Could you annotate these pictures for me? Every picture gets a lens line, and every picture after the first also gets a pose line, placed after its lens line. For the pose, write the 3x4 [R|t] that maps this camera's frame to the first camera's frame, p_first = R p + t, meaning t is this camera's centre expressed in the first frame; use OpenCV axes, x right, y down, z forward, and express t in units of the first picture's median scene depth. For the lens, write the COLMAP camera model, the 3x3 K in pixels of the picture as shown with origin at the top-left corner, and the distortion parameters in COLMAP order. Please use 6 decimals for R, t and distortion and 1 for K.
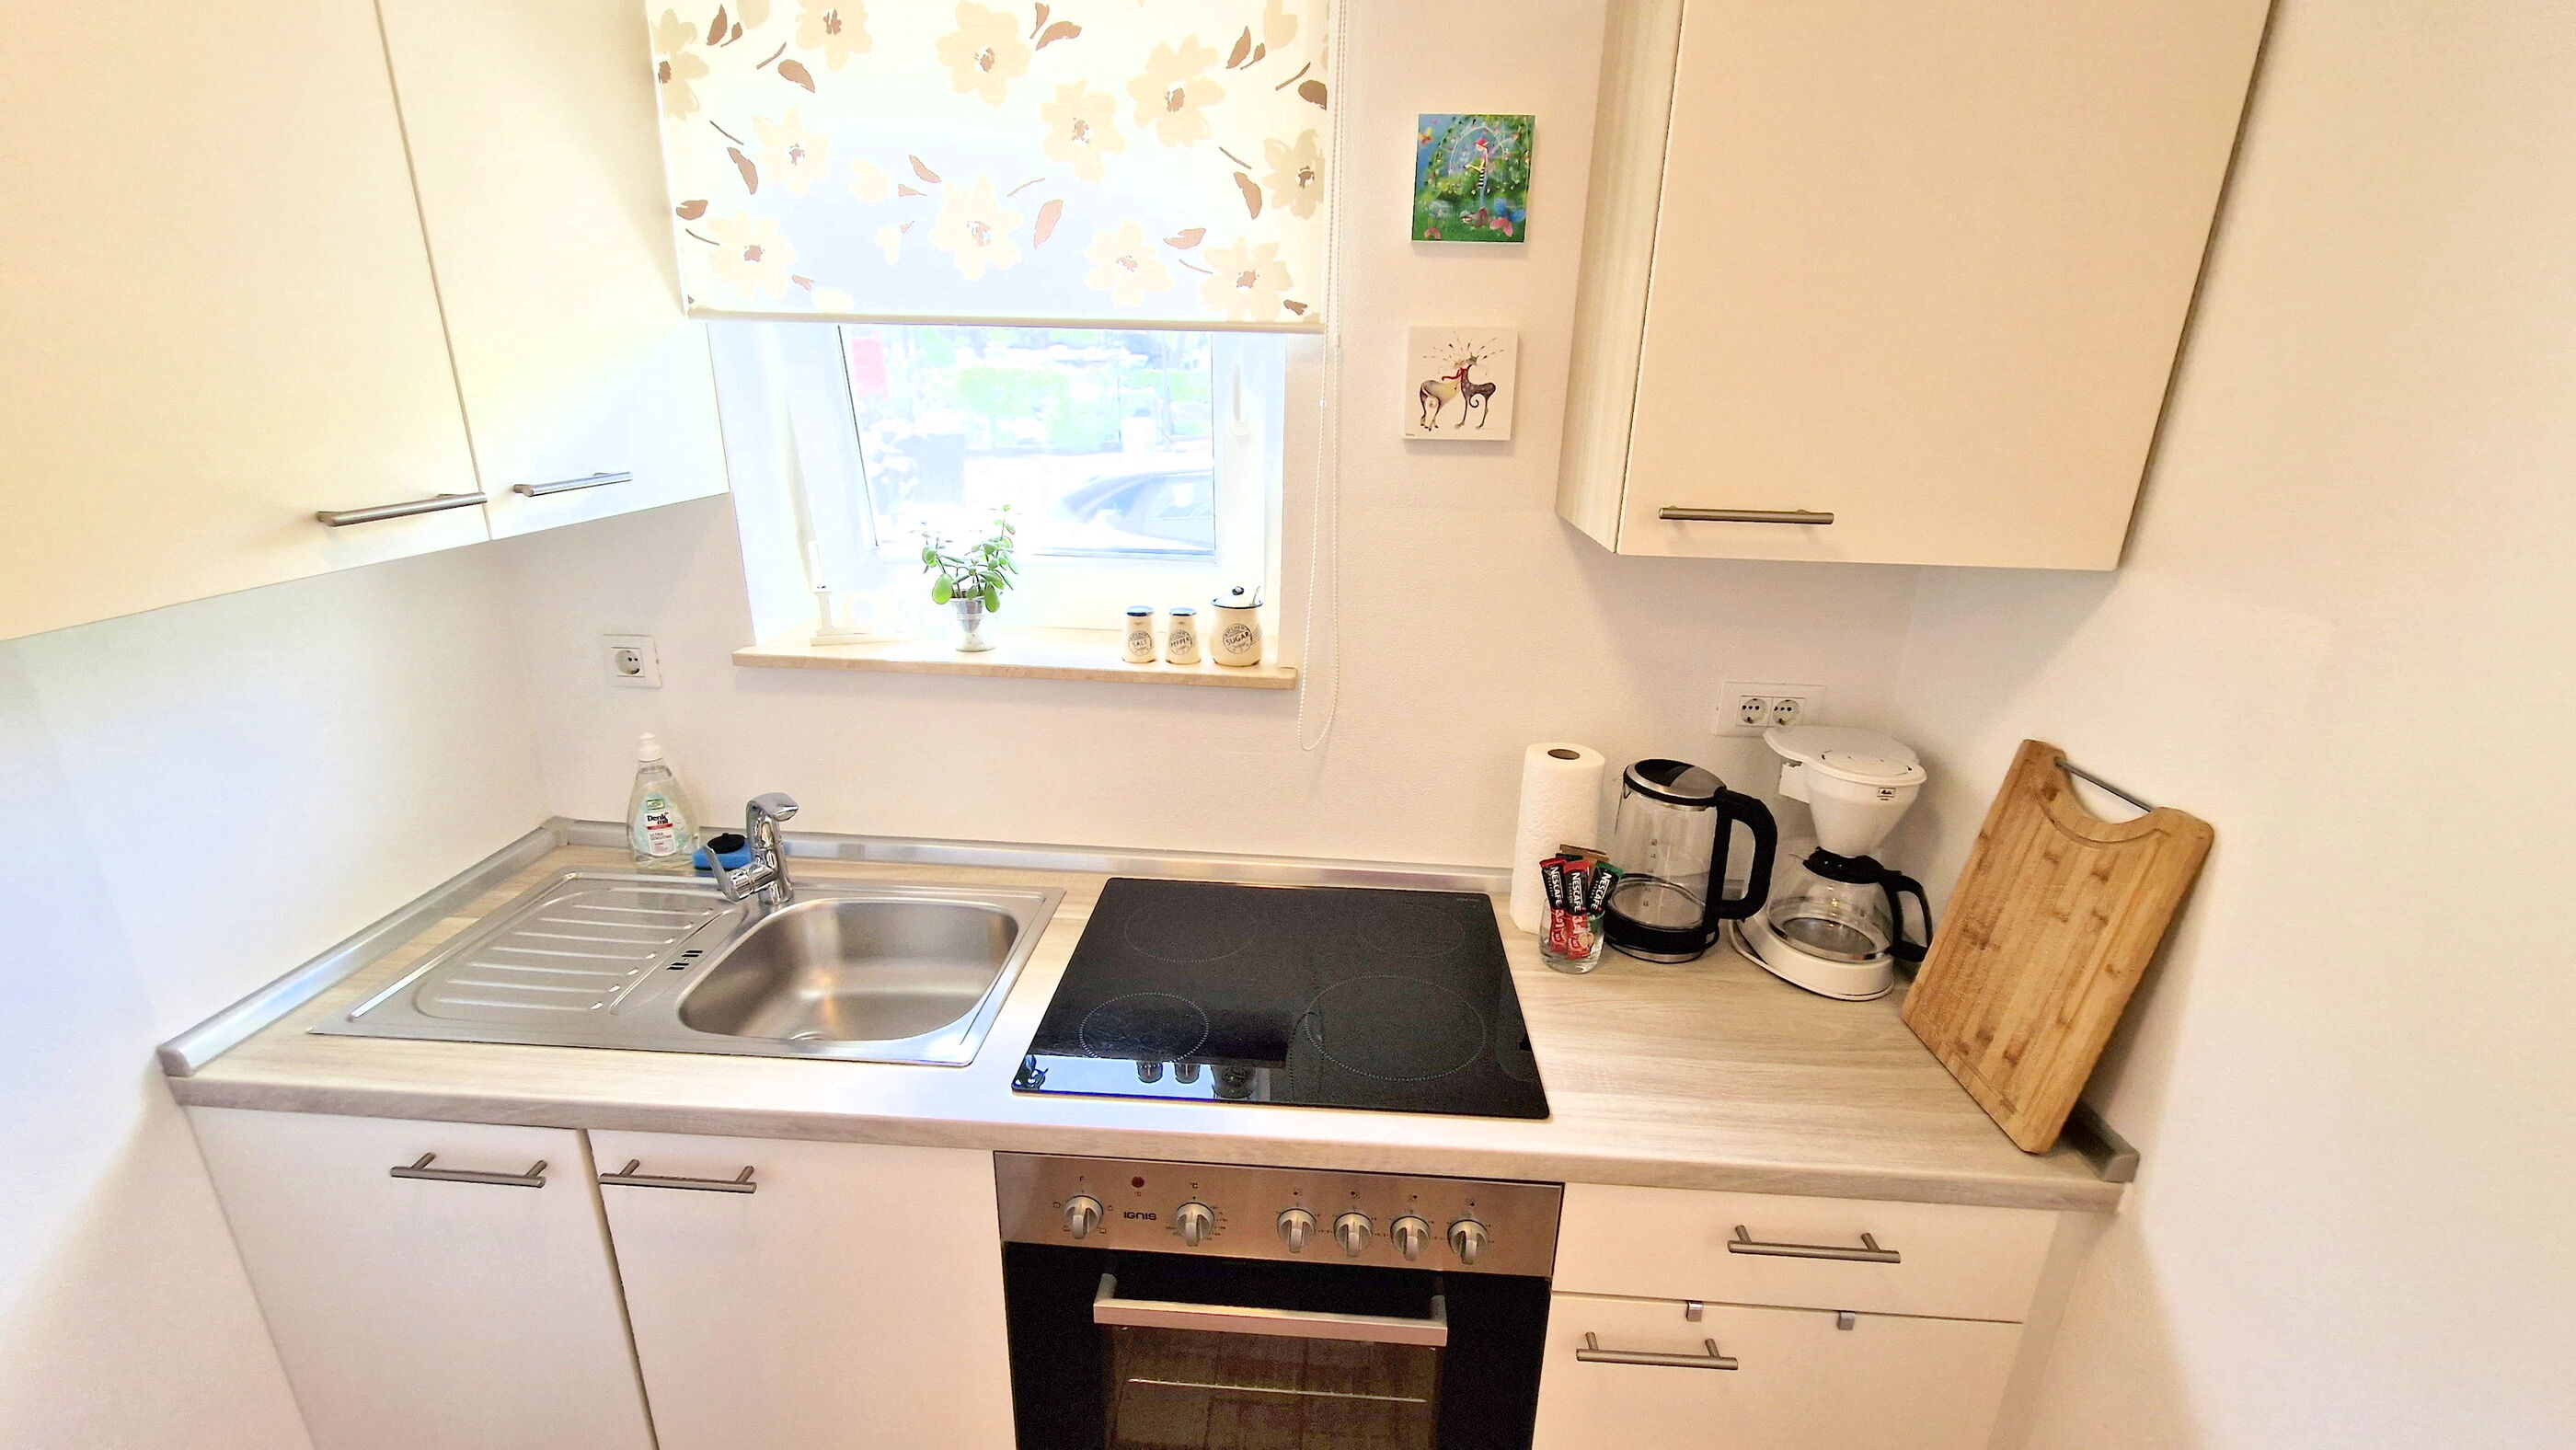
lens RADIAL K [[1038.1, 0, 1290.8], [0, 1038.1, 725.6], [0, 0, 1]] dist [-0.000352, -0.001192]
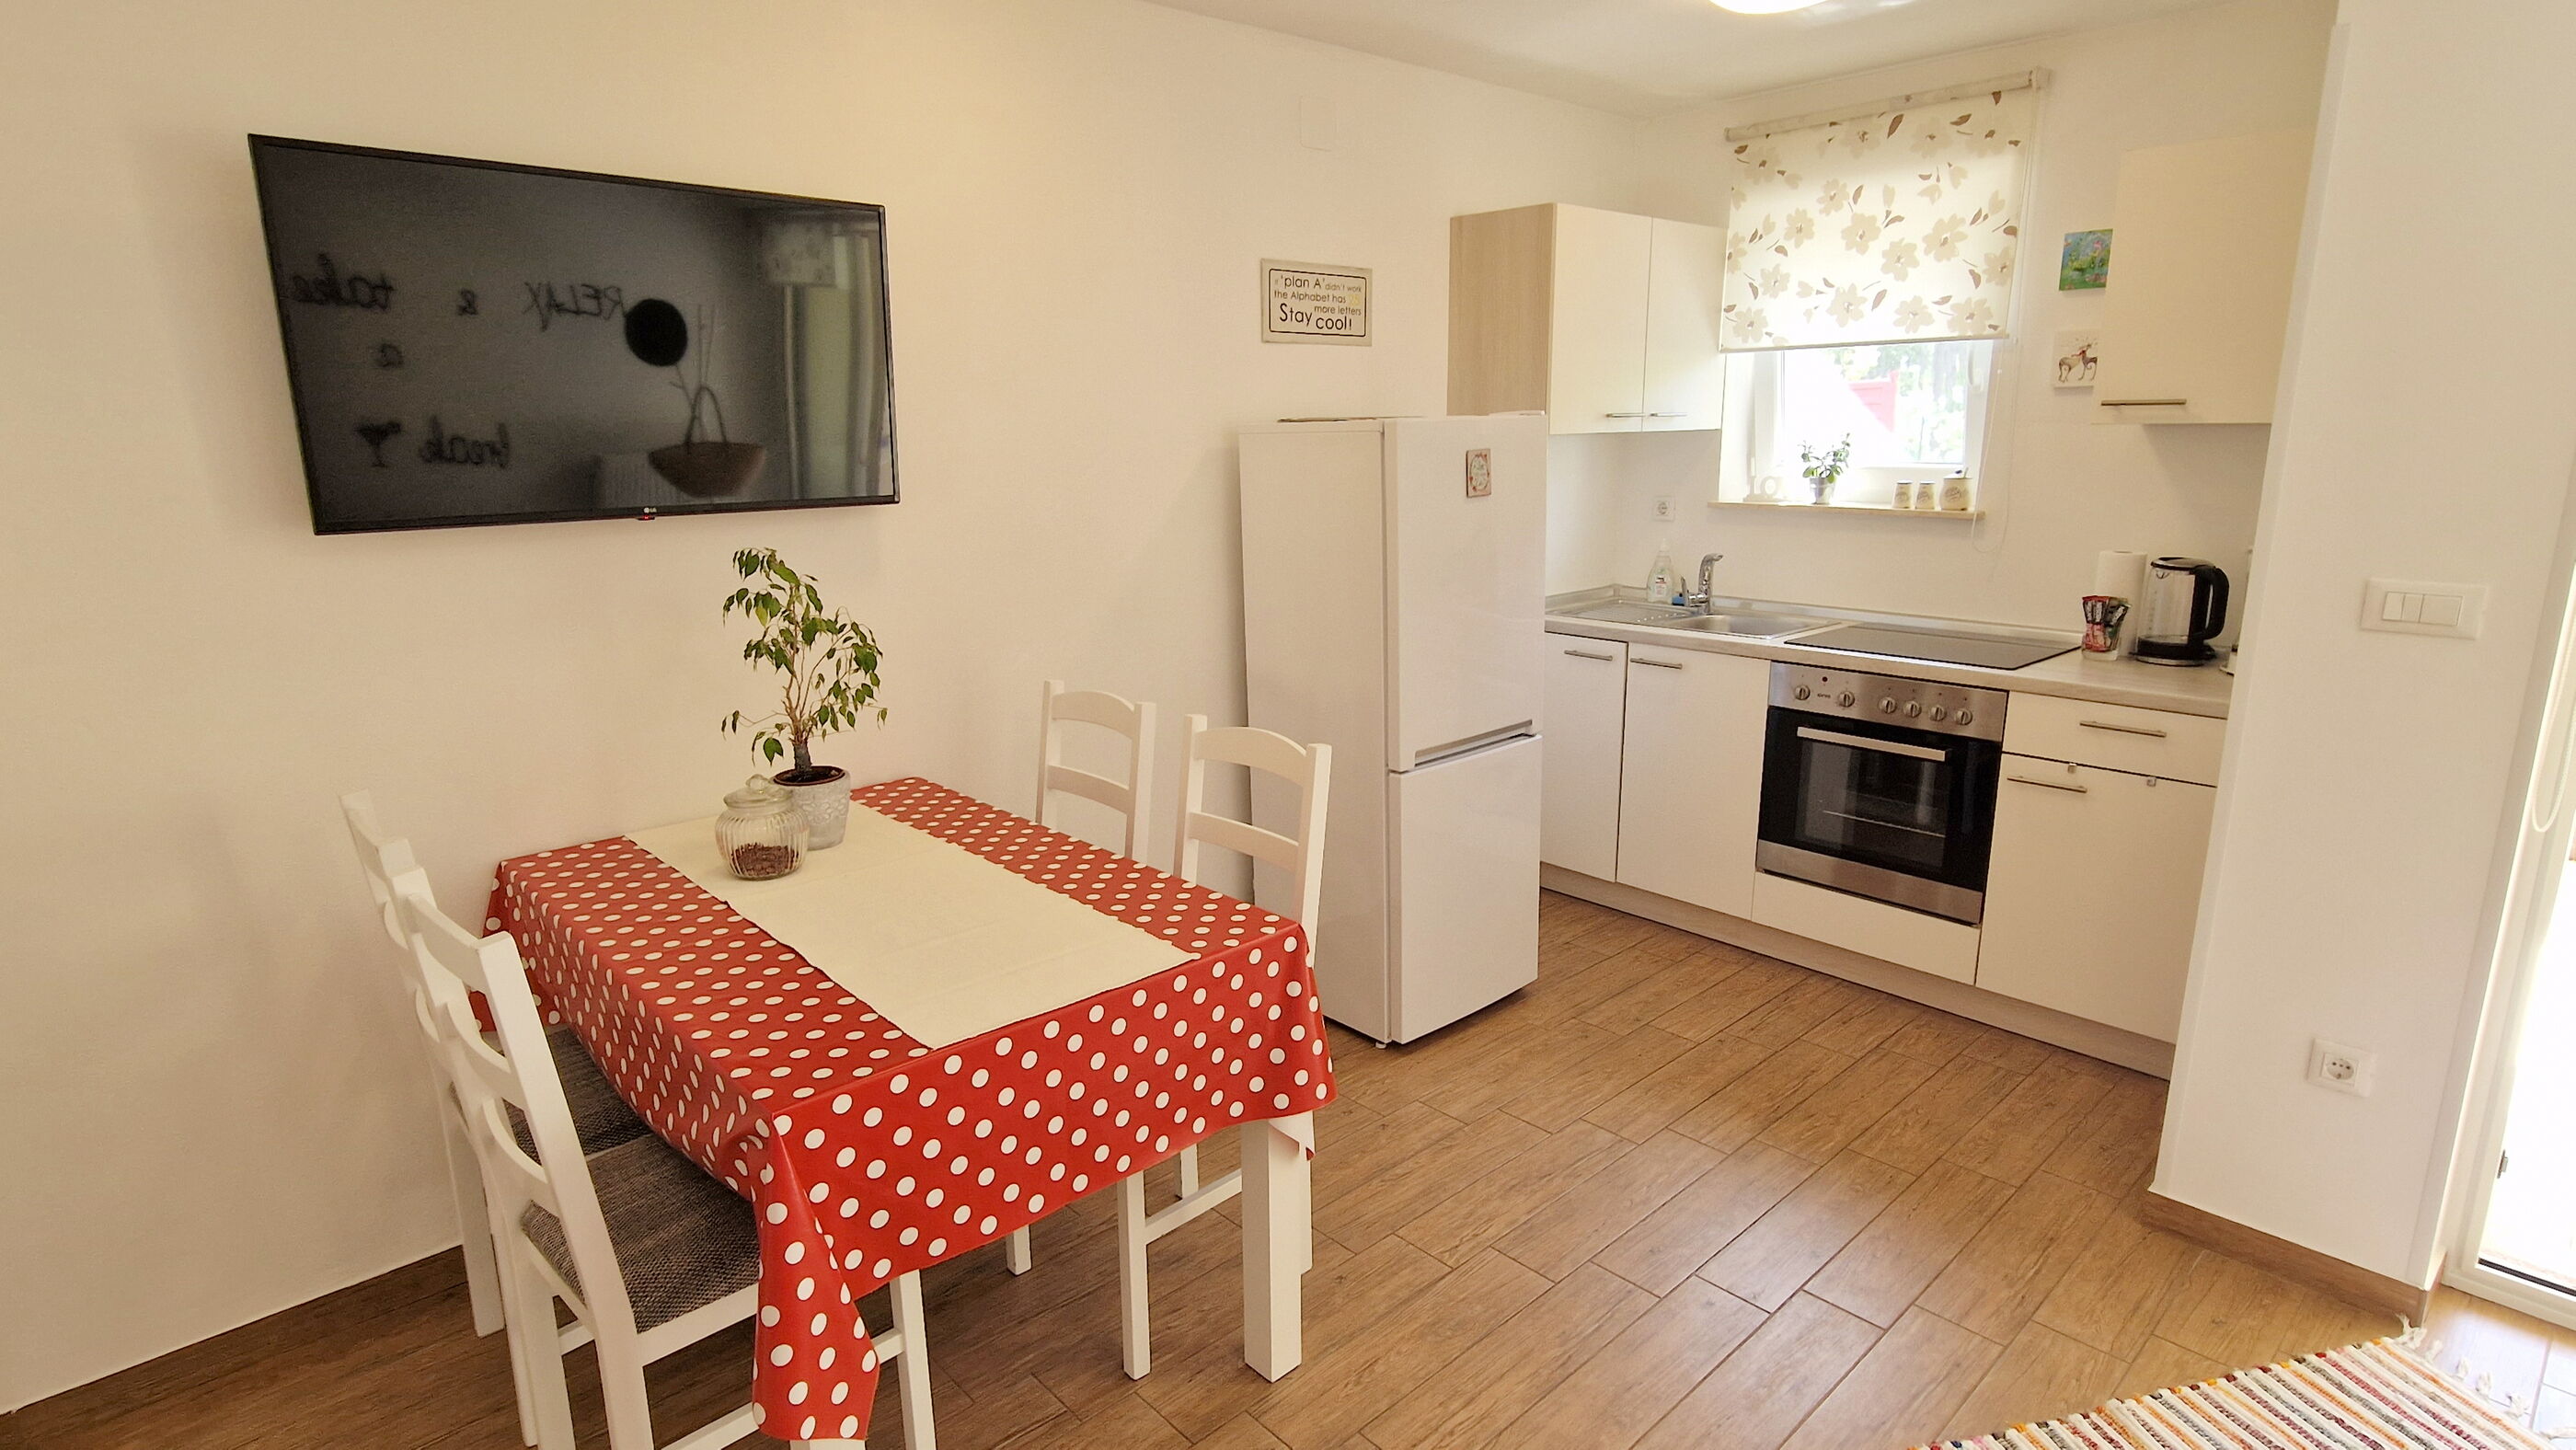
lens RADIAL K [[1317.1, 0, 1277.5], [0, 1317.1, 721.7], [0, 0, 1]] dist [-0.000952, -0.000671]
pose [[0.702224, 0.125134, -0.700873, 0.975298], [-0.198674, 0.979768, -0.024129, 0.744326], [0.683674, 0.156189, 0.712878, -1.796943]]
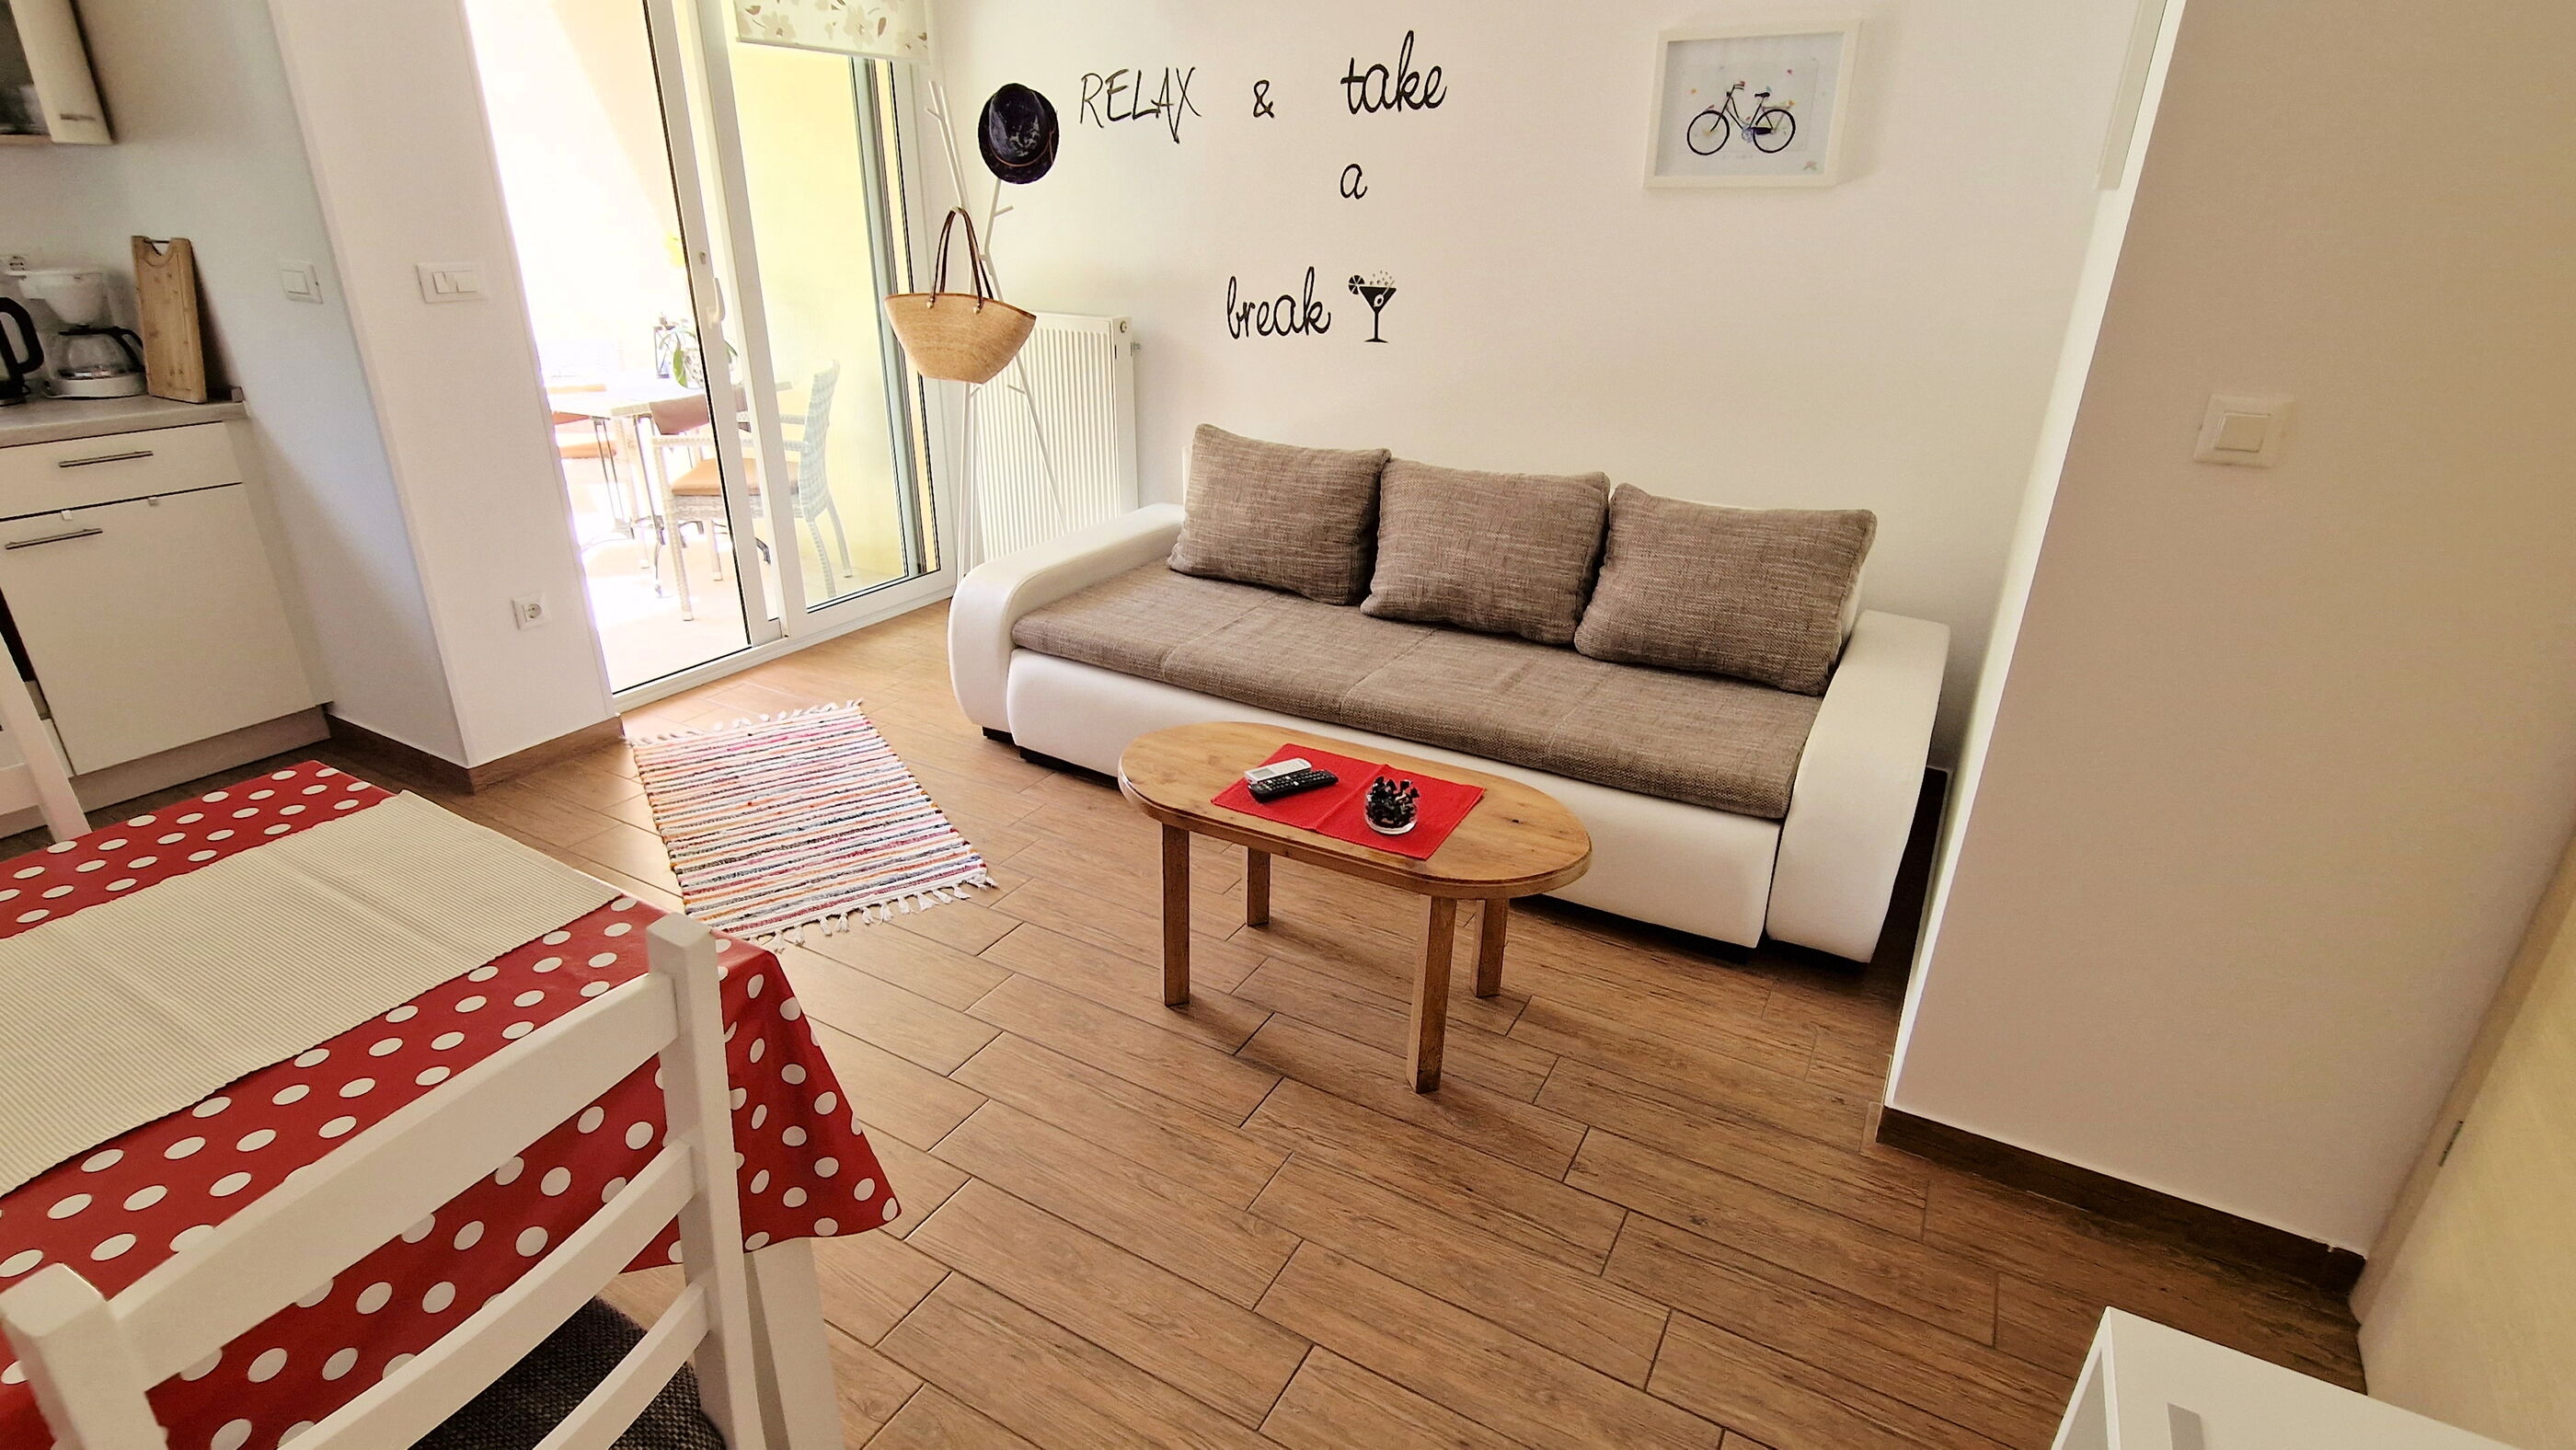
lens RADIAL K [[1241.0, 0, 1288.9], [0, 1241.0, 729.0], [0, 0, 1]] dist [-0.002521, -0.002053]
pose [[0.454104, -0.367114, 0.811799, -0.584499], [0.275411, 0.924376, 0.263965, 0.852260], [-0.847313, 0.103710, 0.520870, -2.032325]]
